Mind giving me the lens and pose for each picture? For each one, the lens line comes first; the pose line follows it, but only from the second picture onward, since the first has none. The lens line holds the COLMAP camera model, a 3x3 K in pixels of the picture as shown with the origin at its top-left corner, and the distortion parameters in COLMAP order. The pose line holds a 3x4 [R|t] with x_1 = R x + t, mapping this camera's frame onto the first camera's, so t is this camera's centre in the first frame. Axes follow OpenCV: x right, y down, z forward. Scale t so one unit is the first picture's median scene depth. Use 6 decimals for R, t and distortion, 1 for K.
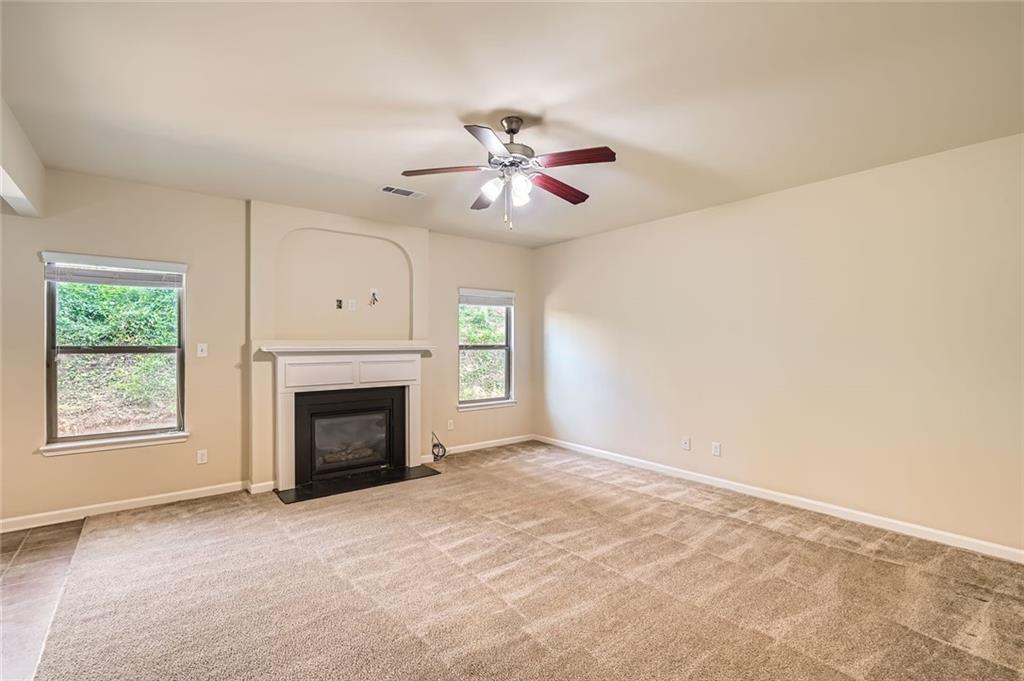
lens RADIAL K [[470.9, 0, 520.3], [0, 470.9, 344.7], [0, 0, 1]] dist [0.004421, 0.000315]
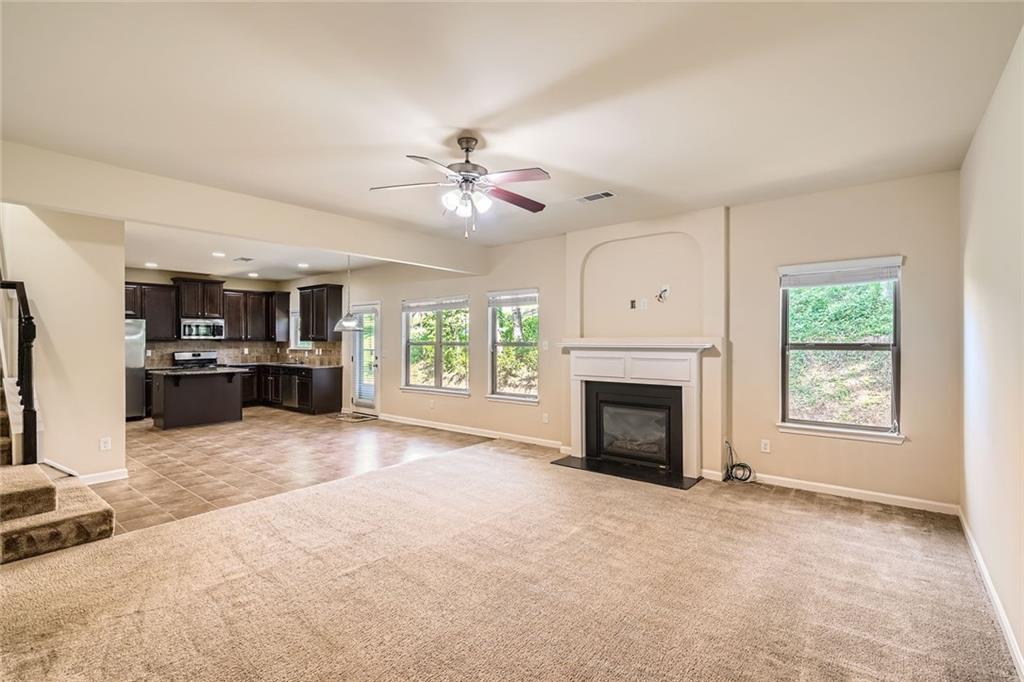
lens RADIAL K [[470.9, 0, 508.6], [0, 470.9, 337.0], [0, 0, 1]] dist [0.004421, 0.000315]
pose [[0.214887, -0.006908, -0.976614, 0.586736], [-0.003182, 0.999965, -0.007774, -0.002337], [0.976634, 0.004778, 0.214858, 0.465199]]
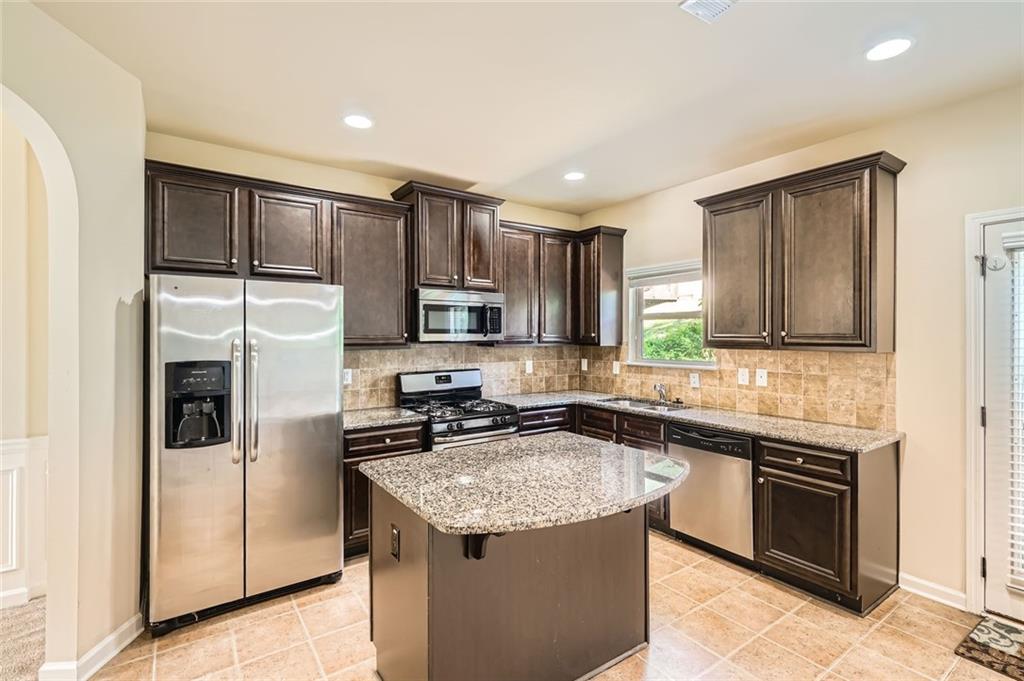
lens RADIAL K [[470.9, 0, 508.7], [0, 470.9, 335.8], [0, 0, 1]] dist [0.004421, 0.000315]
pose [[-0.070045, -0.001726, -0.997542, -0.708070], [-0.005896, 0.999982, -0.001316, -0.012441], [0.997526, 0.005789, -0.070054, -0.164386]]
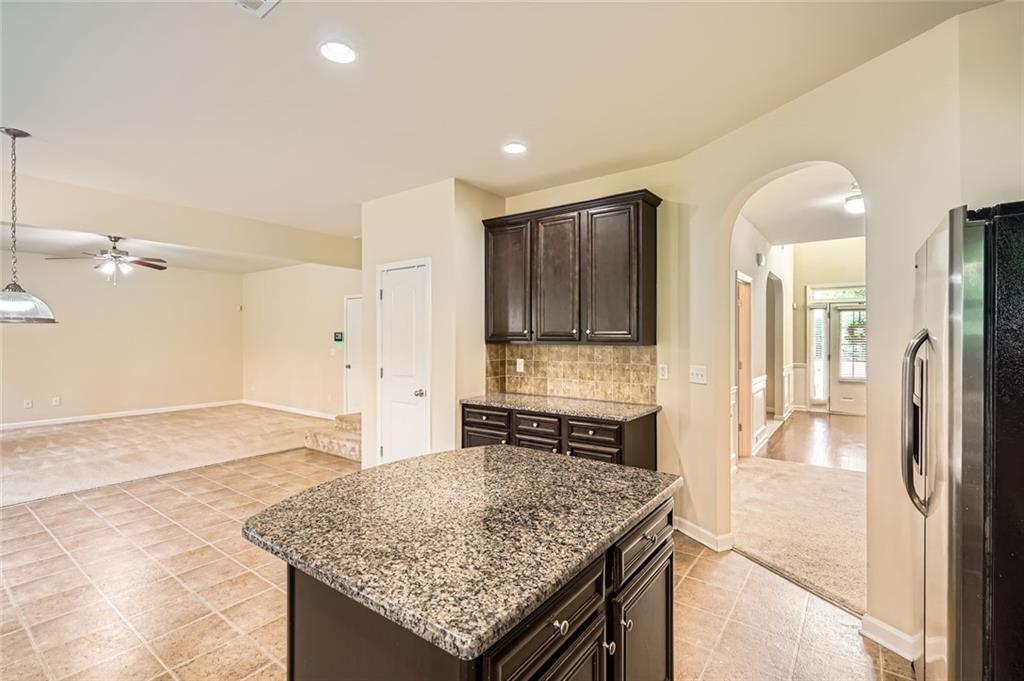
lens RADIAL K [[470.9, 0, 513.2], [0, 470.9, 336.2], [0, 0, 1]] dist [0.004421, 0.000315]
pose [[-0.260229, -0.006042, 0.965528, -1.403738], [0.003769, 0.999966, 0.007274, -0.006936], [-0.965539, 0.005532, -0.260198, -0.113986]]
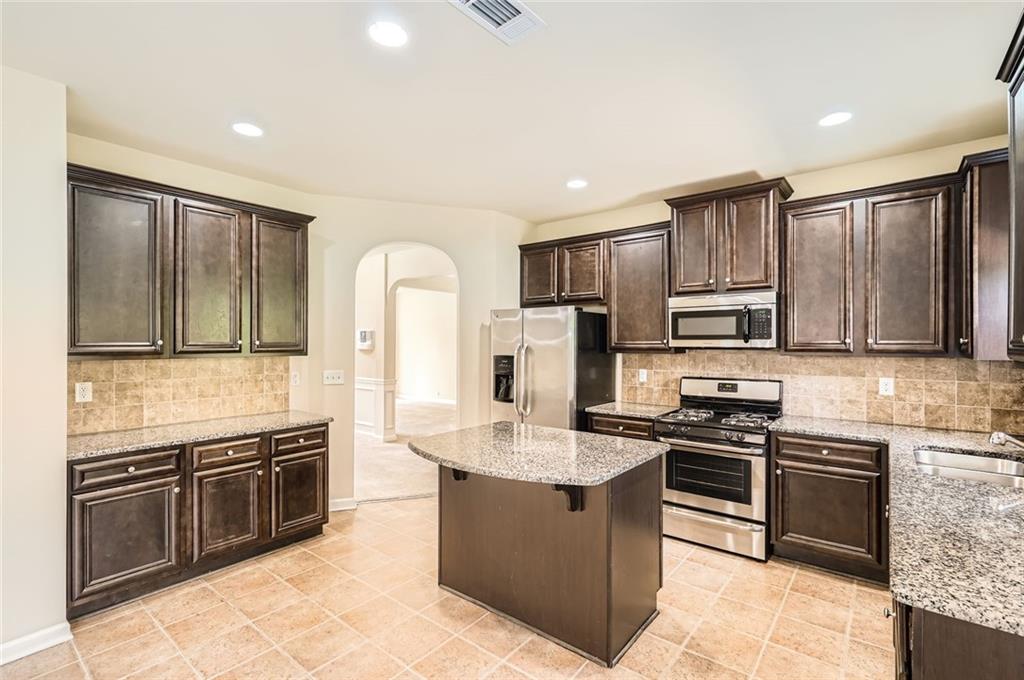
lens RADIAL K [[470.9, 0, 515.1], [0, 470.9, 343.4], [0, 0, 1]] dist [0.004421, 0.000315]
pose [[-0.976298, -0.004063, -0.216392, -0.979837], [-0.006022, 0.999947, 0.008391, -0.014503], [0.216346, 0.009495, -0.976271, 0.312375]]
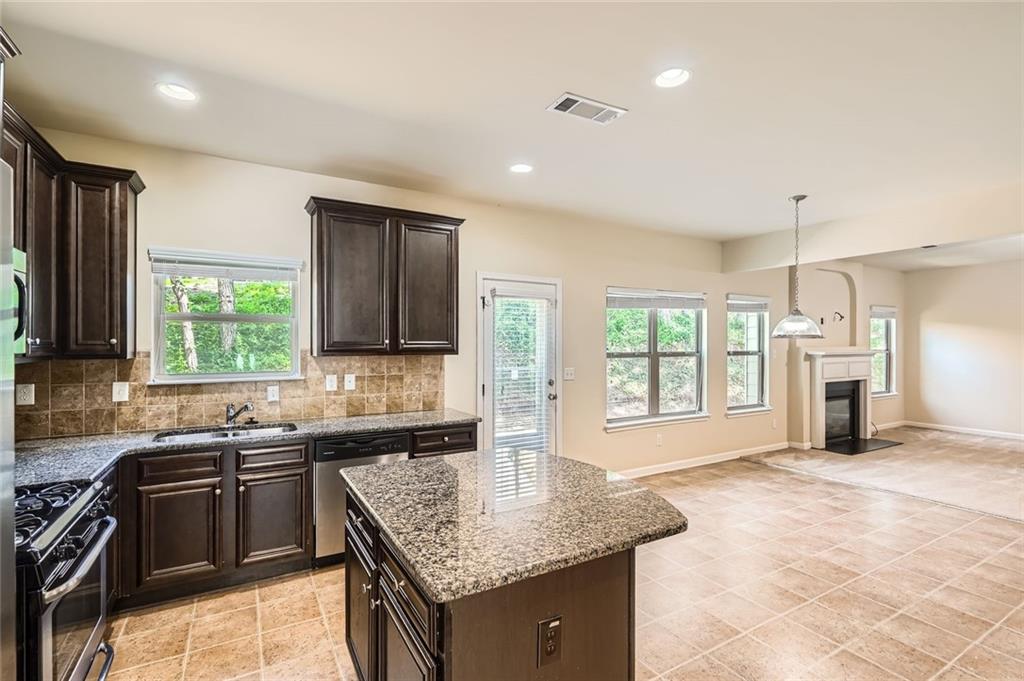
lens RADIAL K [[470.9, 0, 505.1], [0, 470.9, 344.8], [0, 0, 1]] dist [0.004421, 0.000315]
pose [[0.987120, -0.004128, -0.159928, -1.043850], [0.002896, 0.999964, -0.007936, -0.006642], [0.159955, 0.007371, 0.987097, -0.517796]]
